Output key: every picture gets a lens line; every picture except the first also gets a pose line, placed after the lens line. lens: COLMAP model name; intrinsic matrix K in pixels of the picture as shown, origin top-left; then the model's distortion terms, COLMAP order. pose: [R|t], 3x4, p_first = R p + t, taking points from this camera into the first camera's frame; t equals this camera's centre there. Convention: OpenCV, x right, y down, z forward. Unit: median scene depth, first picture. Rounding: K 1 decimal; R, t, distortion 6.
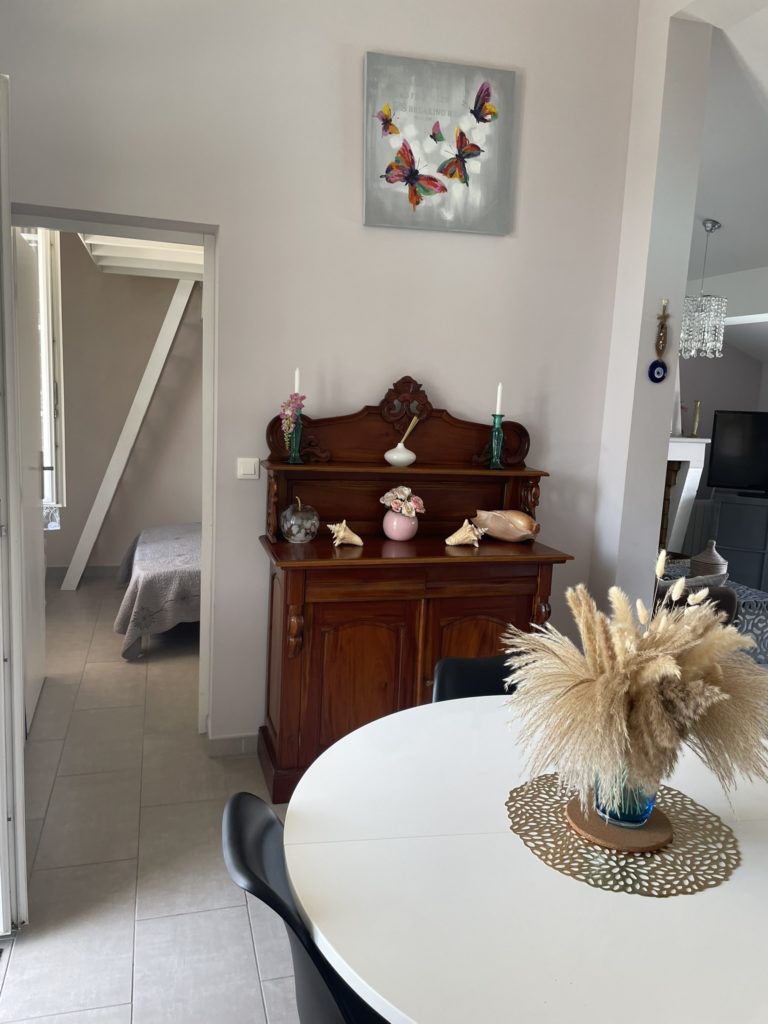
lens RADIAL K [[786.7, 0, 387.8], [0, 786.7, 512.4], [0, 0, 1]] dist [0.097348, -0.136386]
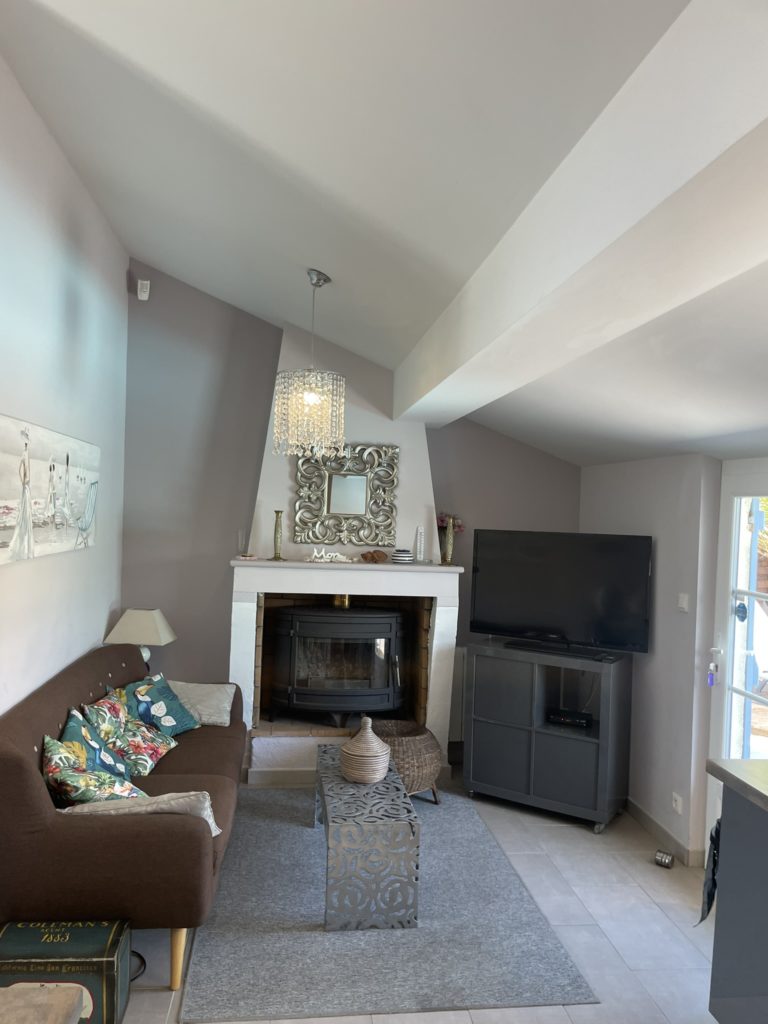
lens RADIAL K [[786.7, 0, 387.8], [0, 786.7, 512.4], [0, 0, 1]] dist [0.097348, -0.136386]
pose [[0.987481, -0.010832, -0.157364, 1.136959], [-0.013180, 0.988485, -0.150745, -0.078955], [0.157185, 0.150932, 0.975967, 0.667161]]
